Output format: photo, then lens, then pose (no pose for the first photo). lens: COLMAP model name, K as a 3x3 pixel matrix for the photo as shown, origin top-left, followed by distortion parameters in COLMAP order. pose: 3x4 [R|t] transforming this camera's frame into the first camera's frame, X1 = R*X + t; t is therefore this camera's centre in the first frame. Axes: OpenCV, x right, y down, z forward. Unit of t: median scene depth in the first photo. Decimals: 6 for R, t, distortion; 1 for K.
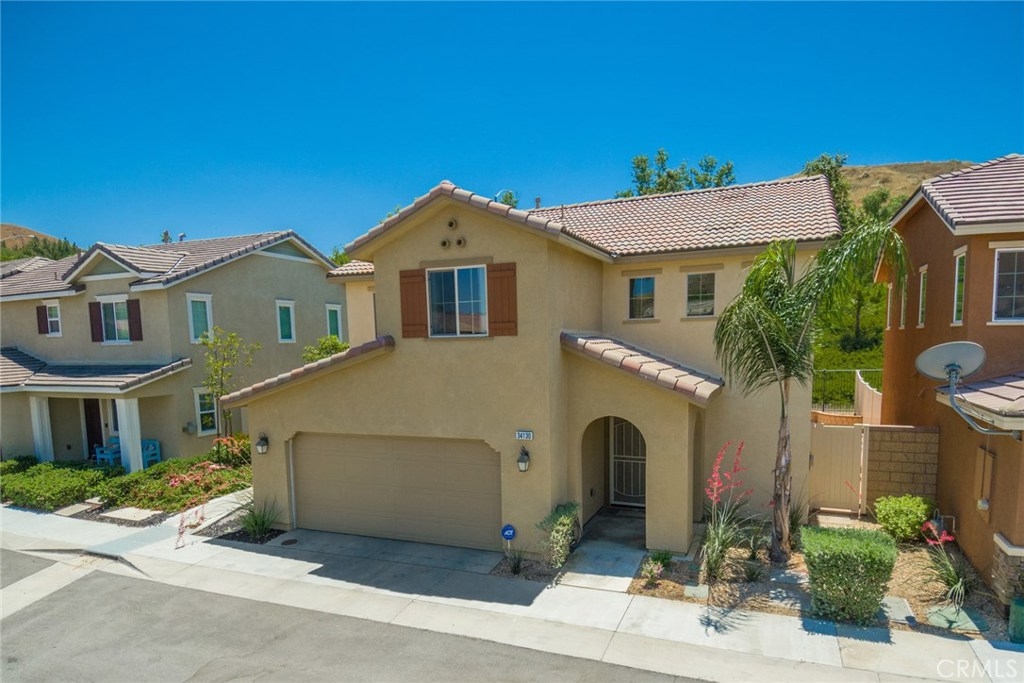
lens RADIAL K [[616.7, 0, 522.4], [0, 616.7, 411.1], [0, 0, 1]] dist [0.061483, -0.088871]
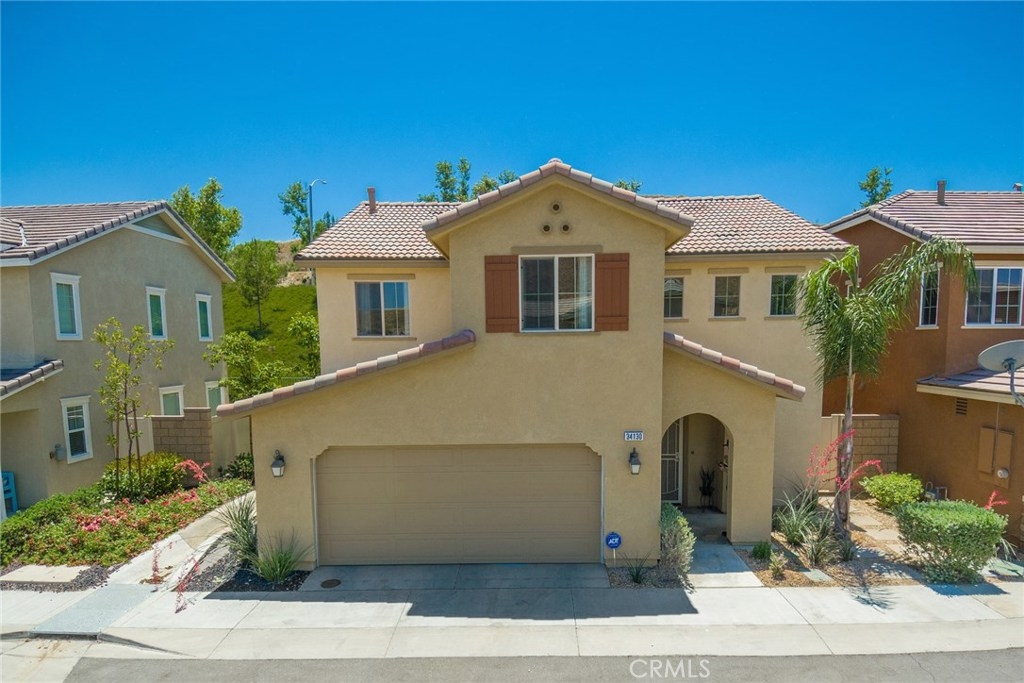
lens RADIAL K [[616.7, 0, 522.4], [0, 616.7, 411.1], [0, 0, 1]] dist [0.061483, -0.088871]
pose [[0.929499, -0.031142, 0.367508, -0.477048], [0.034735, 0.999392, -0.003165, -0.001896], [-0.367186, 0.015707, 0.930015, 0.168857]]
